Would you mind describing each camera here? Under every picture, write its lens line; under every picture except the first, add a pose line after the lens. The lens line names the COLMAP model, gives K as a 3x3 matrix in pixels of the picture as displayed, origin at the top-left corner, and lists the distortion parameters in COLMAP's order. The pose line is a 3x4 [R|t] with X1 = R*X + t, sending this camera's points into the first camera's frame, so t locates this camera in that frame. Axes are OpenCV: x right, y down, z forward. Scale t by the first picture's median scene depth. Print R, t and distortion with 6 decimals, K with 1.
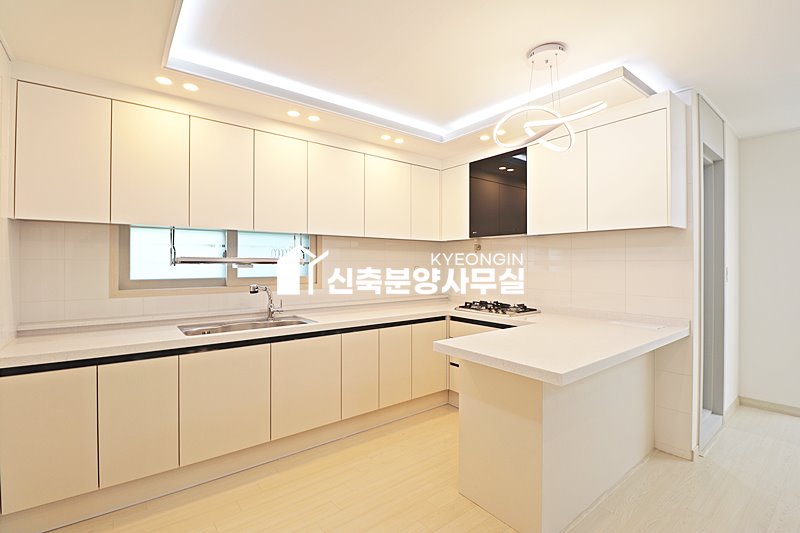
lens RADIAL K [[368.4, 0, 399.5], [0, 368.4, 263.5], [0, 0, 1]] dist [-0.010174, -0.008283]
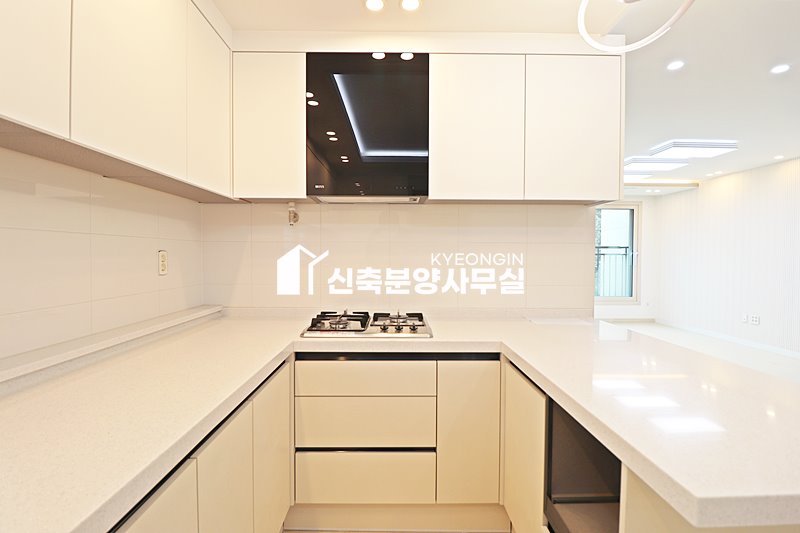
lens RADIAL K [[368.4, 0, 394.6], [0, 368.4, 261.9], [0, 0, 1]] dist [-0.010174, -0.008283]
pose [[0.603913, -0.014908, 0.796911, -0.182712], [-0.007966, 0.999662, 0.024738, 0.011907], [-0.797010, -0.021287, 0.603590, 0.669727]]
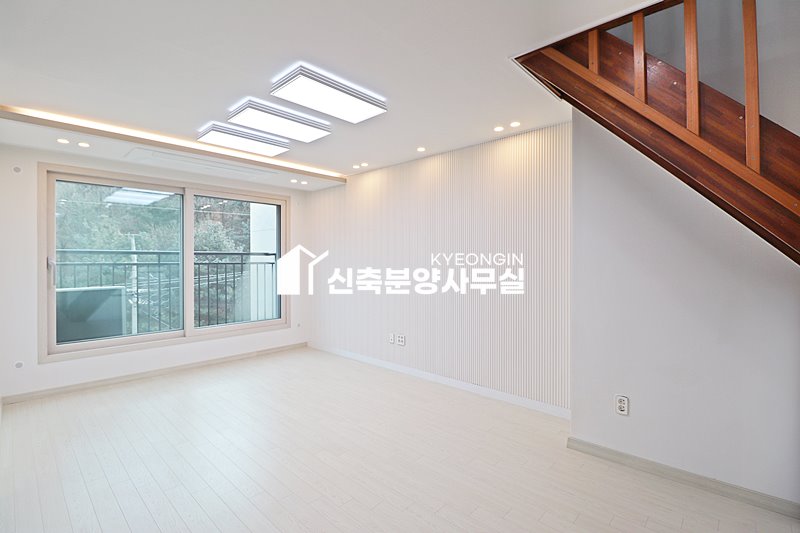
lens RADIAL K [[368.4, 0, 397.8], [0, 368.4, 261.7], [0, 0, 1]] dist [-0.010174, -0.008283]
pose [[-0.168634, -0.004791, 0.985667, 0.692133], [-0.005137, 0.999979, 0.003981, -0.008488], [-0.985665, -0.004392, -0.168655, 0.606548]]
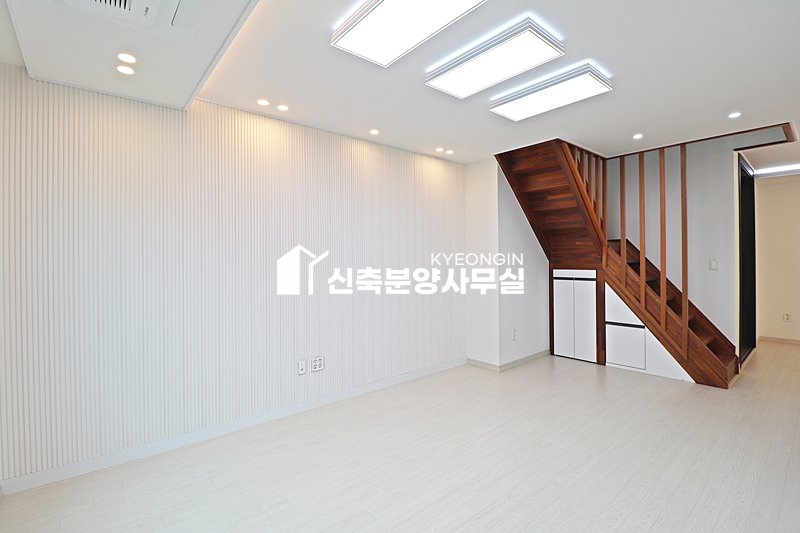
lens RADIAL K [[368.4, 0, 395.0], [0, 368.4, 263.3], [0, 0, 1]] dist [-0.010174, -0.008283]
pose [[-0.998918, 0.007812, -0.045853, 1.921733], [0.007618, 0.999961, 0.004388, 0.003731], [0.045886, 0.004034, -0.998939, 1.436120]]
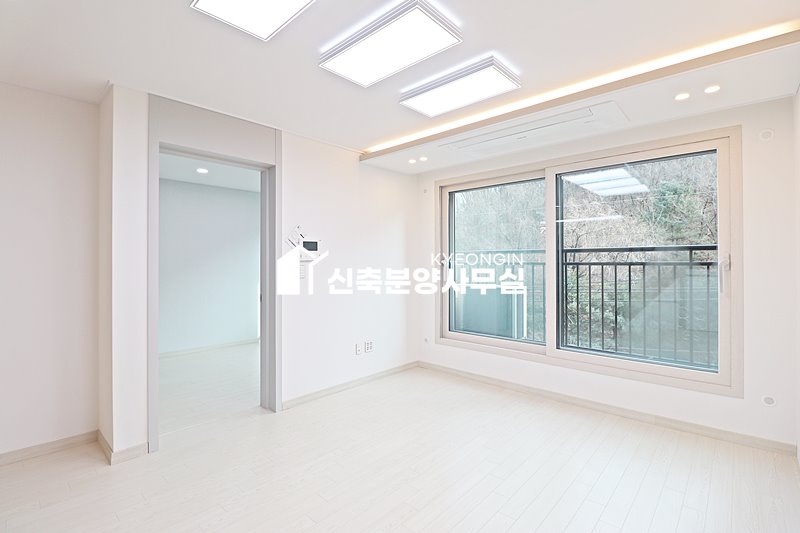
lens RADIAL K [[368.4, 0, 392.1], [0, 368.4, 260.6], [0, 0, 1]] dist [-0.010174, -0.008283]
pose [[0.985807, -0.003429, 0.167846, 1.610489], [0.002948, 0.999991, 0.003120, -0.004411], [-0.167855, -0.002581, 0.985808, 0.121907]]
